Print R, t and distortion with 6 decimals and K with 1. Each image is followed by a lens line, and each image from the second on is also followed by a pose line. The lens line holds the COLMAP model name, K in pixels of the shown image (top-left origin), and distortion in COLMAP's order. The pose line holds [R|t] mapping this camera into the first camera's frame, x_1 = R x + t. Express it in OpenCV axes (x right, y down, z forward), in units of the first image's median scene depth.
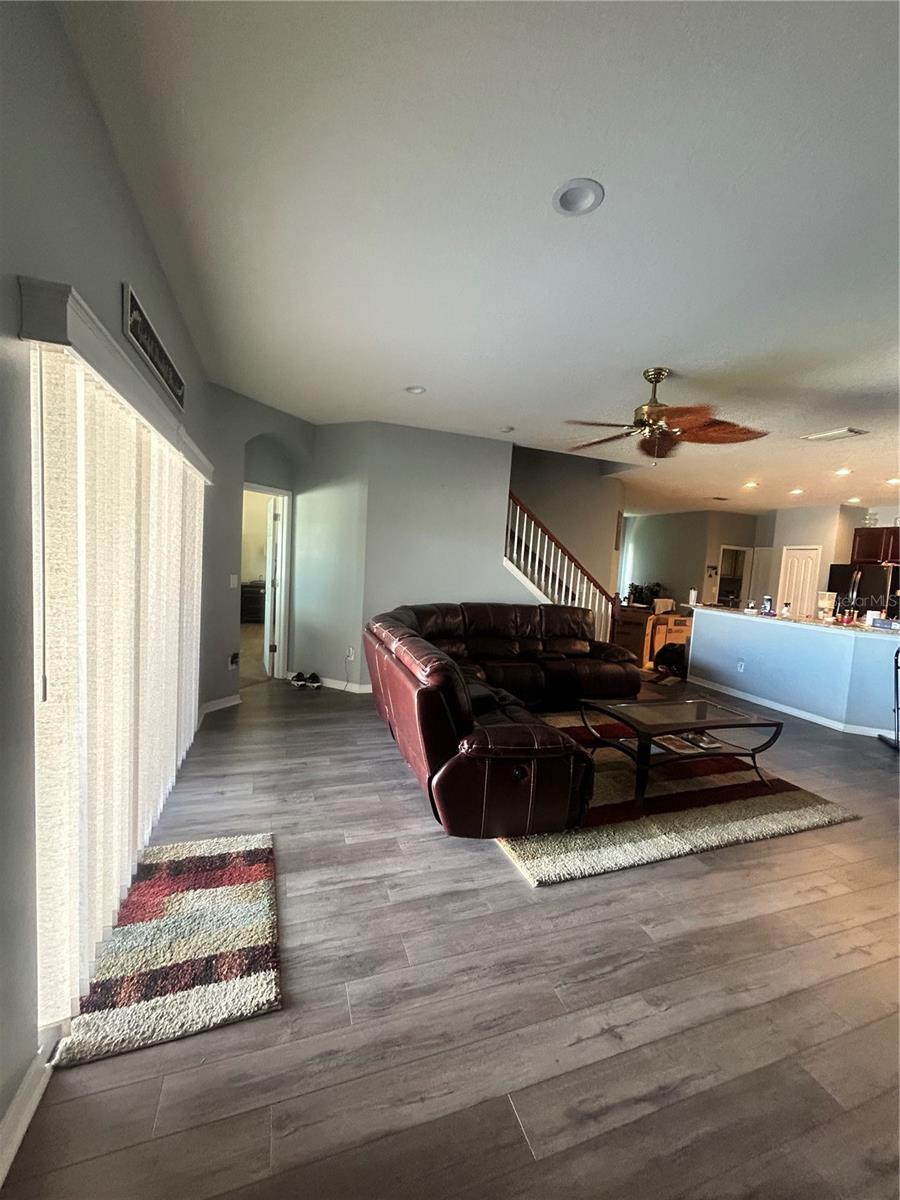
lens RADIAL K [[481.7, 0, 449.2], [0, 481.7, 597.1], [0, 0, 1]] dist [-0.000197, 0.000424]
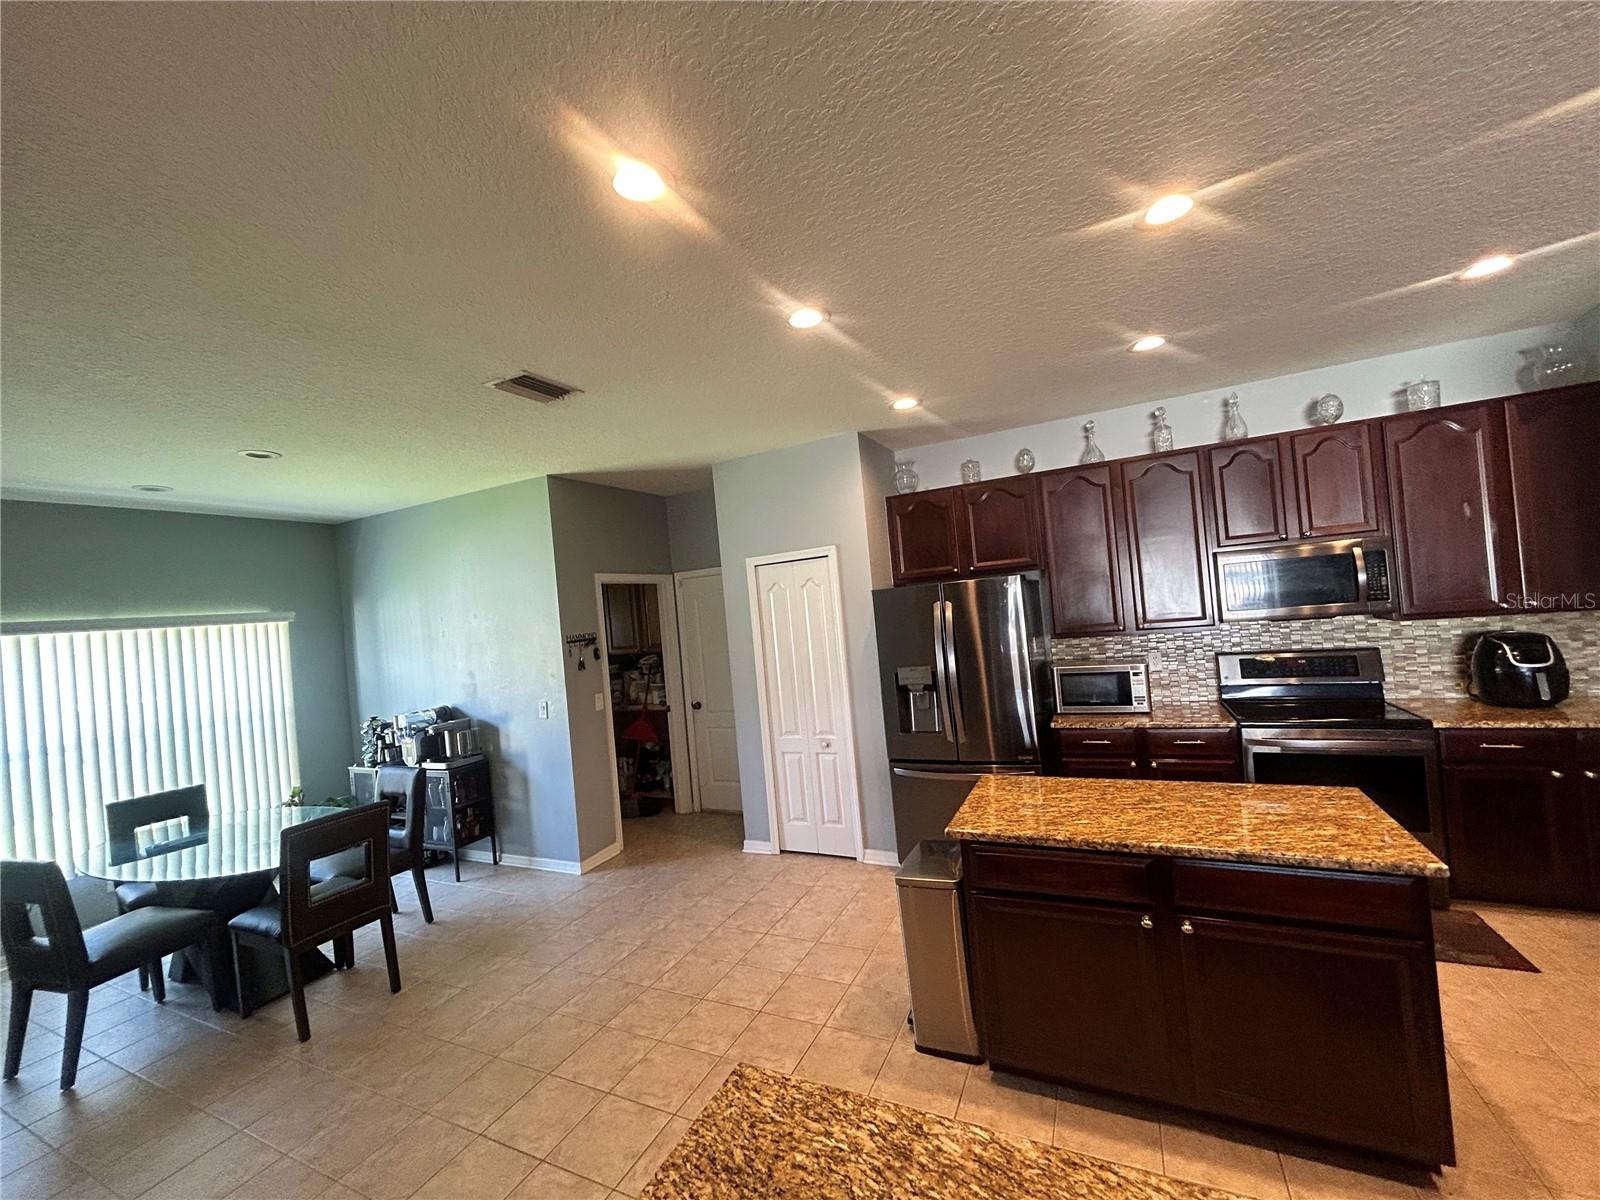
lens RADIAL K [[642.2, 0, 807.9], [0, 642.2, 602.6], [0, 0, 1]] dist [-0.000197, 0.000424]
pose [[0.697895, -0.117366, 0.706518, 0.375575], [0.190007, 0.981473, -0.024647, -0.051158], [-0.690536, 0.151445, 0.707265, 0.623434]]
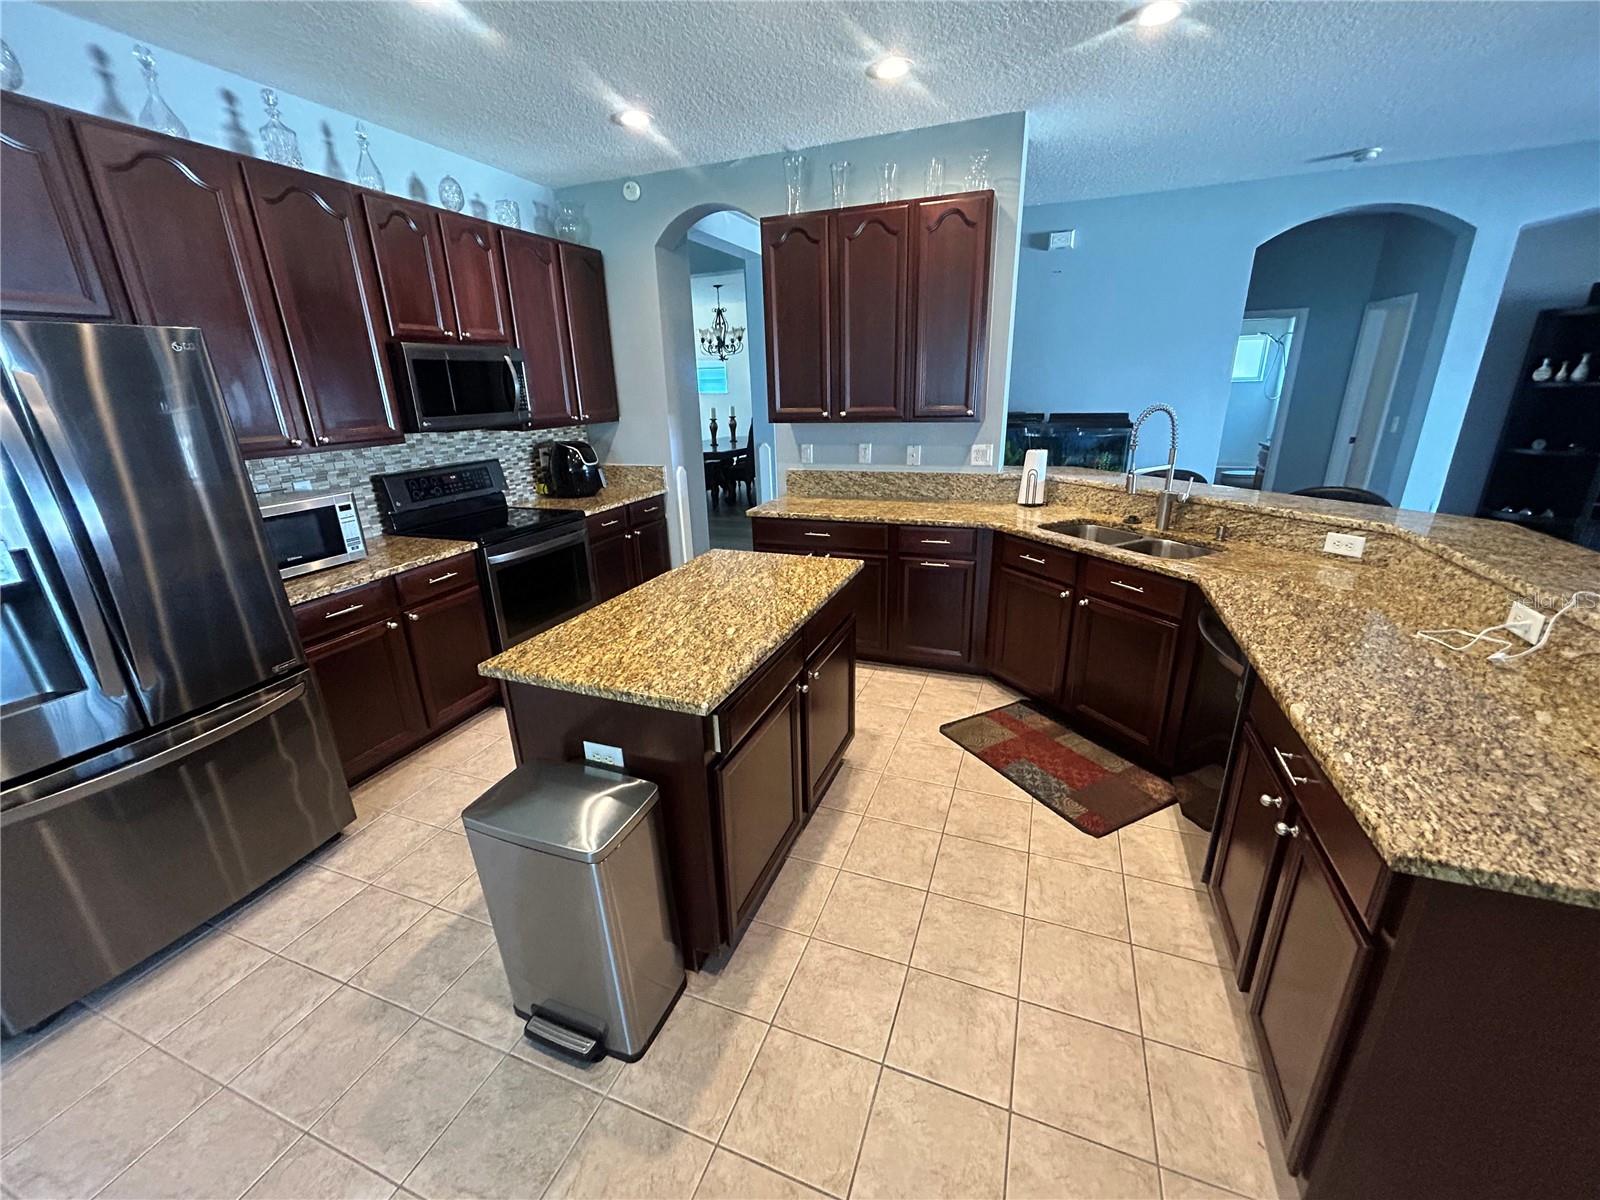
lens RADIAL K [[642.2, 0, 793.3], [0, 642.2, 598.1], [0, 0, 1]] dist [-0.000197, 0.000424]
pose [[-0.755072, -0.246515, 0.607533, 0.528716], [0.037005, 0.909123, 0.414881, -0.054189], [-0.654596, 0.335747, -0.677331, 1.018443]]
